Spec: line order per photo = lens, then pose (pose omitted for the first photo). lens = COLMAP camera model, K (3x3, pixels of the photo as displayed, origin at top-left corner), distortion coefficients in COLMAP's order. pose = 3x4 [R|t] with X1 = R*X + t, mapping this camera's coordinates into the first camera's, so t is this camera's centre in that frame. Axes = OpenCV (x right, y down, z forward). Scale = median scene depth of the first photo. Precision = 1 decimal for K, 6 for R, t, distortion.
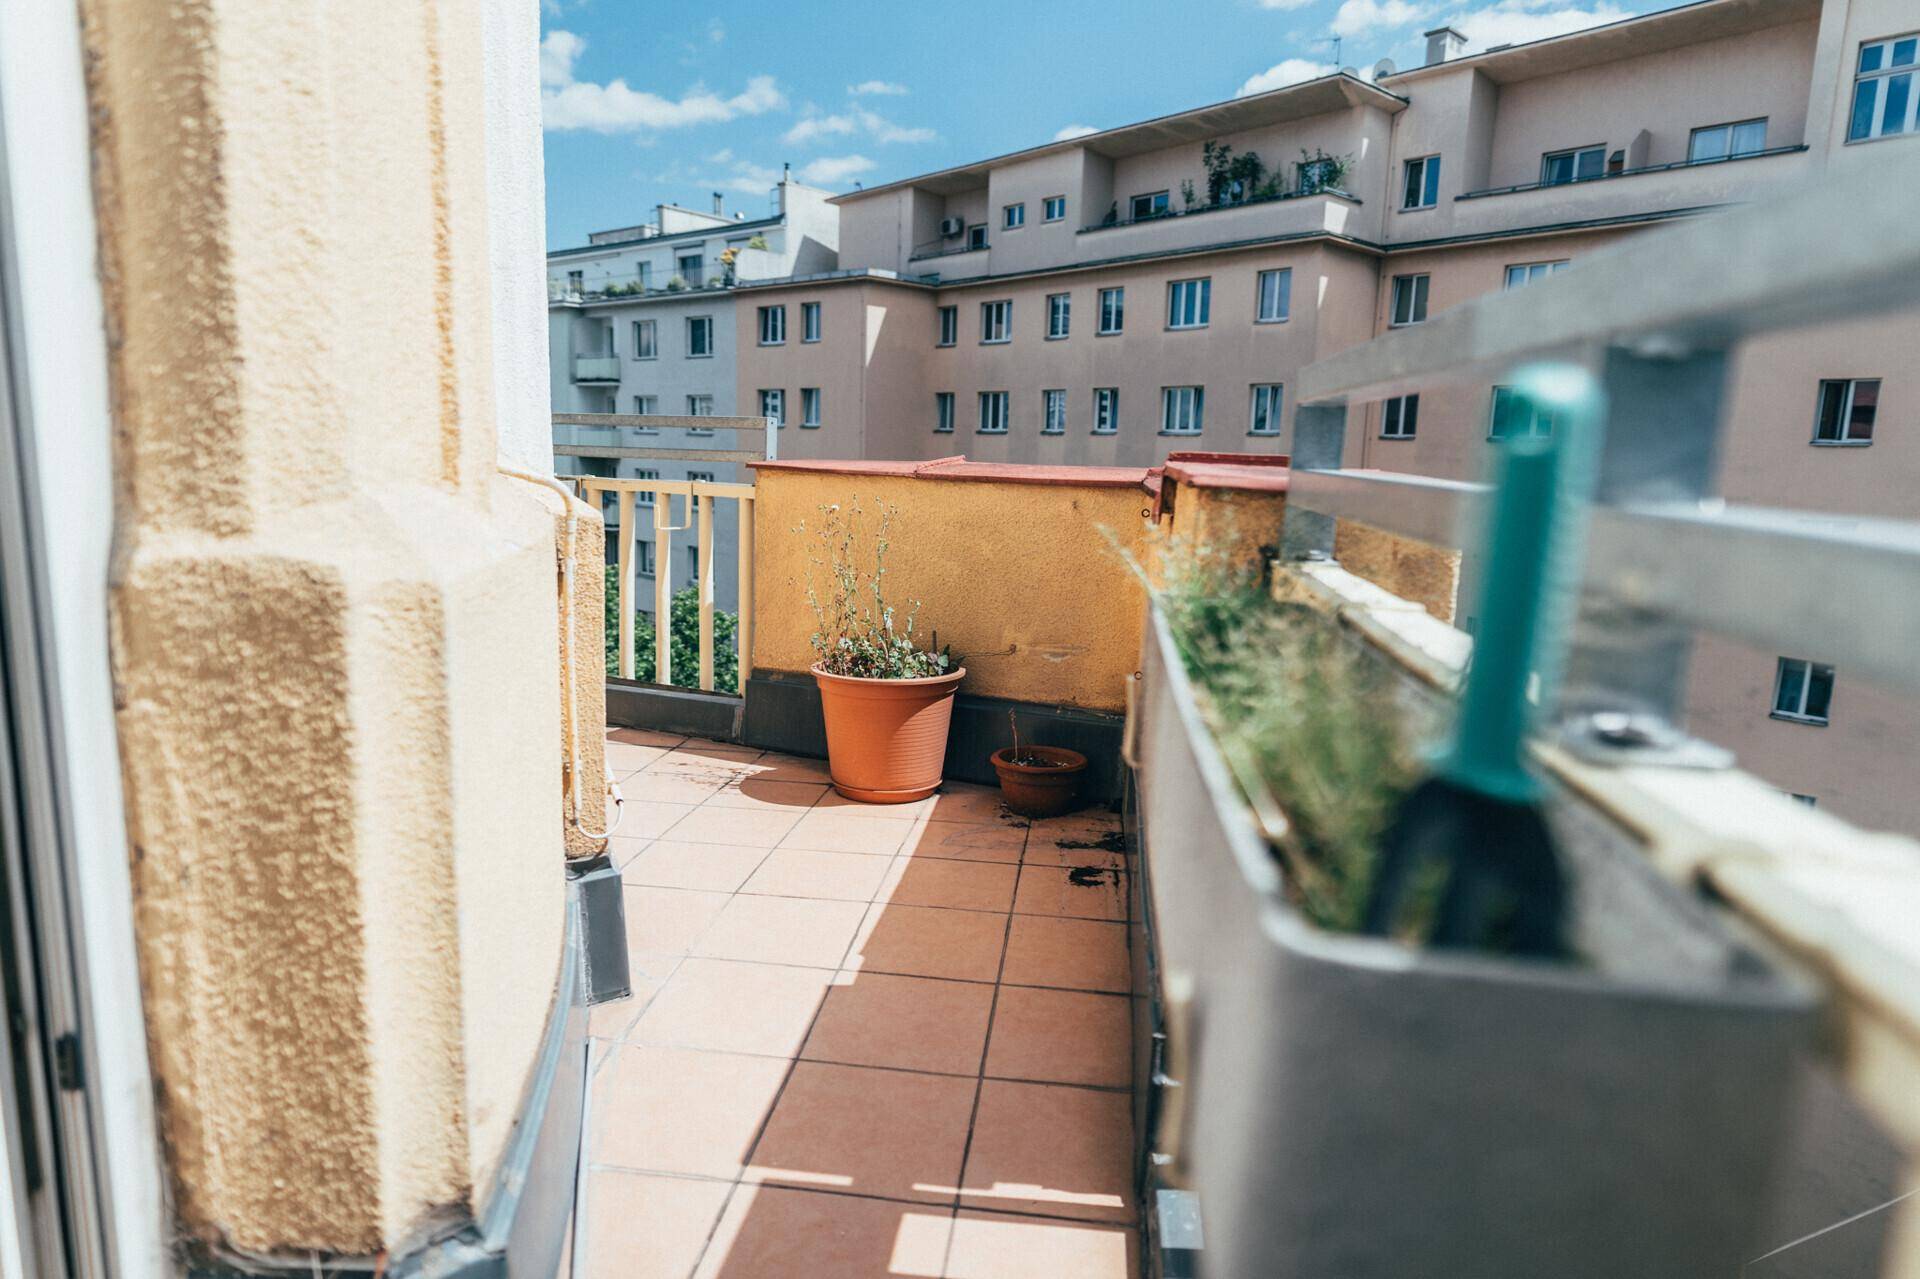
lens RADIAL K [[1133.0, 0, 964.6], [0, 1133.0, 636.6], [0, 0, 1]] dist [-0.003146, 0.004090]
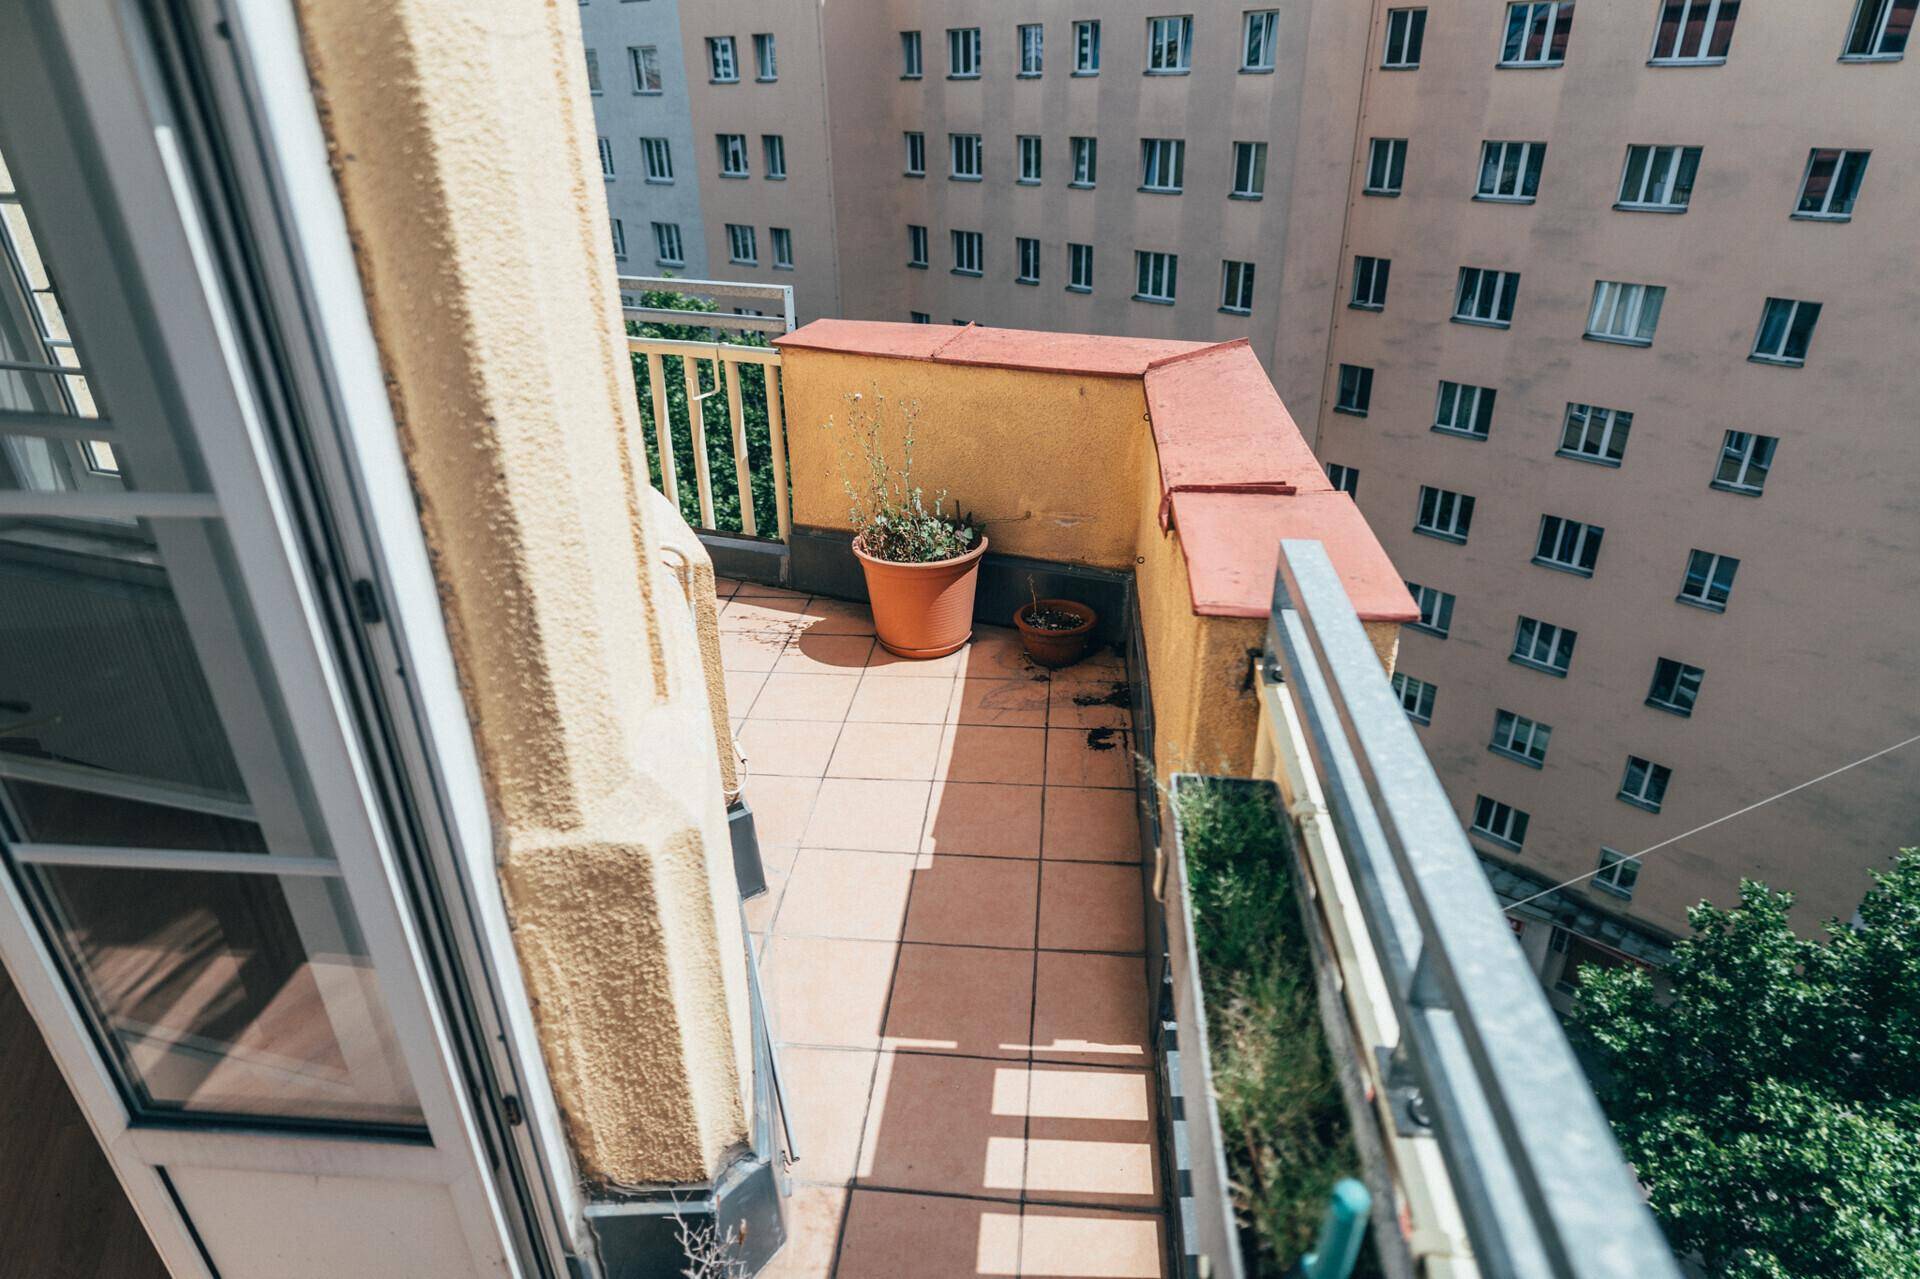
lens RADIAL K [[1121.9, 0, 966.7], [0, 1121.9, 638.0], [0, 0, 1]] dist [0.001080, 0.002316]
pose [[0.998531, -0.053877, 0.005828, -0.104105], [0.049541, 0.951136, 0.304771, -0.707897], [-0.021963, -0.304034, 0.952408, -0.337380]]
